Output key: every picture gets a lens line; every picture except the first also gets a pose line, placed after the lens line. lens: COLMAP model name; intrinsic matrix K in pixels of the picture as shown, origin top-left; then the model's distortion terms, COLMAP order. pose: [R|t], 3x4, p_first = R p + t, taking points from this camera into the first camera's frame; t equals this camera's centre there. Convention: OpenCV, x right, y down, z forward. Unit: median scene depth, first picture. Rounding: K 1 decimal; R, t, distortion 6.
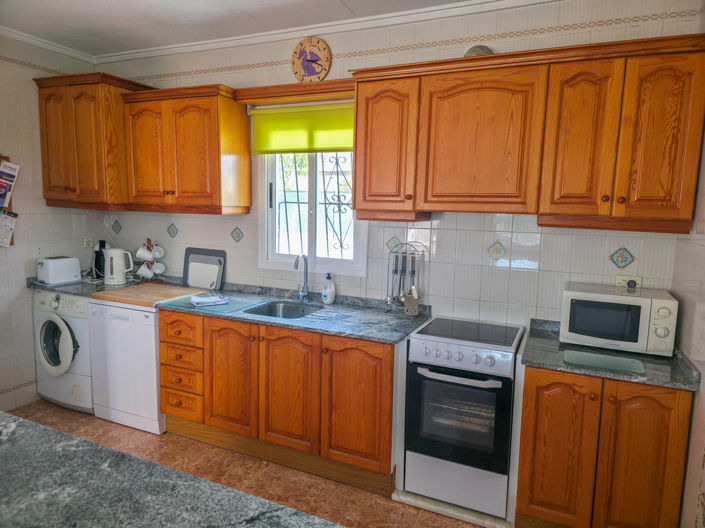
lens RADIAL K [[466.0, 0, 354.3], [0, 466.0, 259.8], [0, 0, 1]] dist [0.051125, -0.046630]
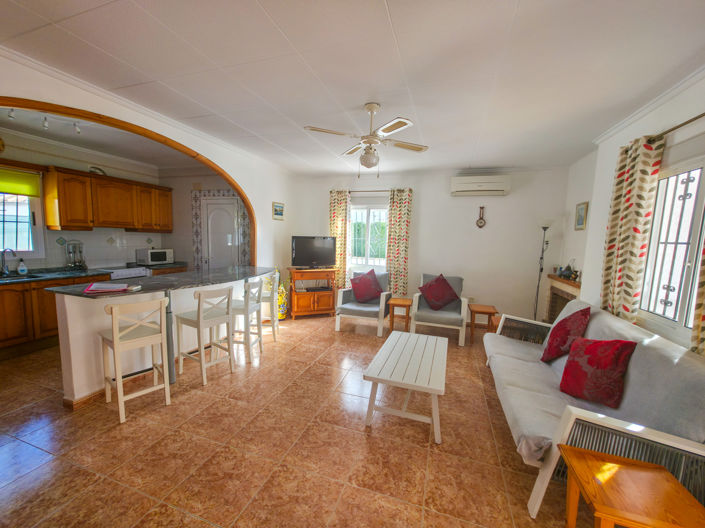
lens RADIAL K [[280.2, 0, 352.6], [0, 280.2, 267.5], [0, 0, 1]] dist [0.000642, 0.000383]
pose [[-0.079593, -0.138202, 0.987201, -1.658065], [0.084313, 0.985860, 0.144812, 0.017195], [-0.993255, 0.094760, -0.066815, -0.353401]]
